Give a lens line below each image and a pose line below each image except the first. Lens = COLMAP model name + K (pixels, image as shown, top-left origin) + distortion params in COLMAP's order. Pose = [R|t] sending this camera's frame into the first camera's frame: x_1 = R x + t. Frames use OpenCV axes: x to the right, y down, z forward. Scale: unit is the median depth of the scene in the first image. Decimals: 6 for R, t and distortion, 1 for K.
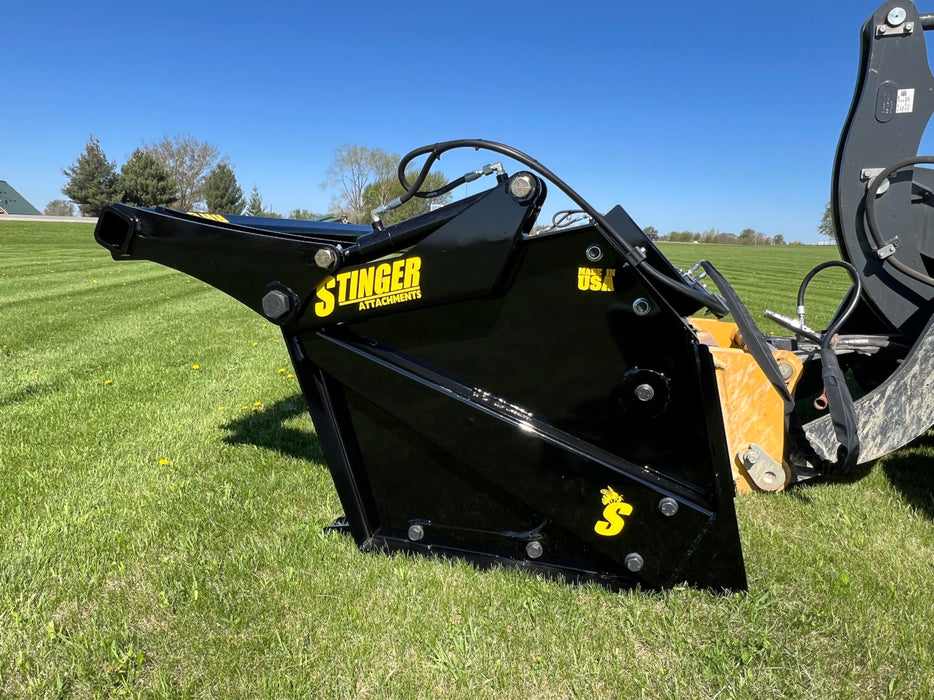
lens RADIAL K [[609.3, 0, 468.1], [0, 609.3, 348.2], [0, 0, 1]] dist [-0.004738, 0.003494]
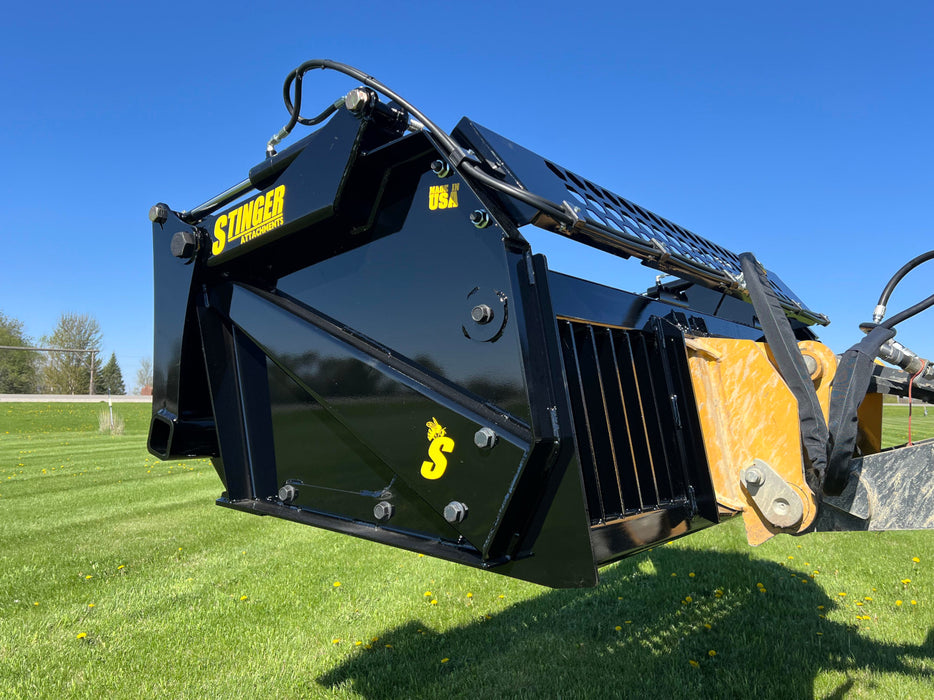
lens RADIAL K [[739.7, 0, 468.9], [0, 739.7, 342.7], [0, 0, 1]] dist [0.058879, -0.078838]
pose [[0.930587, 0.008622, -0.365969, 0.654057], [-0.091896, 0.973212, -0.210744, 0.335693], [0.354349, 0.229747, 0.906451, 0.037781]]
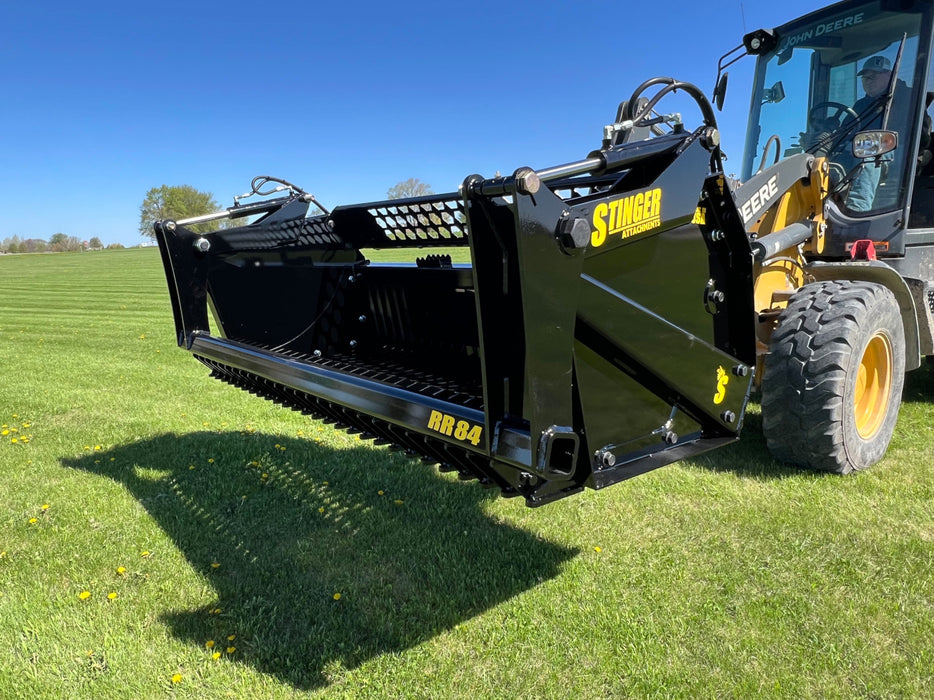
lens RADIAL K [[632.1, 0, 462.8], [0, 632.1, 344.6], [0, 0, 1]] dist [-0.002974, 0.003226]
pose [[0.562720, -0.129671, 0.816414, -1.238628], [0.150007, 0.987241, 0.053410, 0.016301], [-0.812924, 0.092412, 0.574992, 0.640255]]
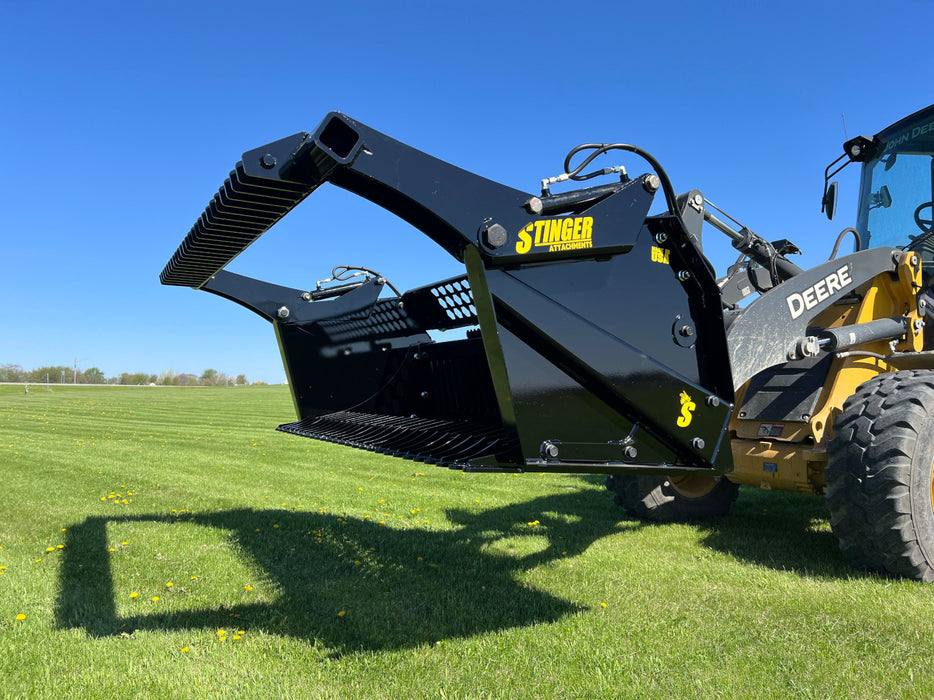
lens RADIAL K [[698.1, 0, 464.0], [0, 698.1, 352.8], [0, 0, 1]] dist [0.012492, -0.001645]
pose [[0.723113, 0.066221, 0.687548, -1.301325], [0.083248, 0.979783, -0.181921, 0.394149], [-0.685694, 0.188787, 0.702981, 0.158551]]
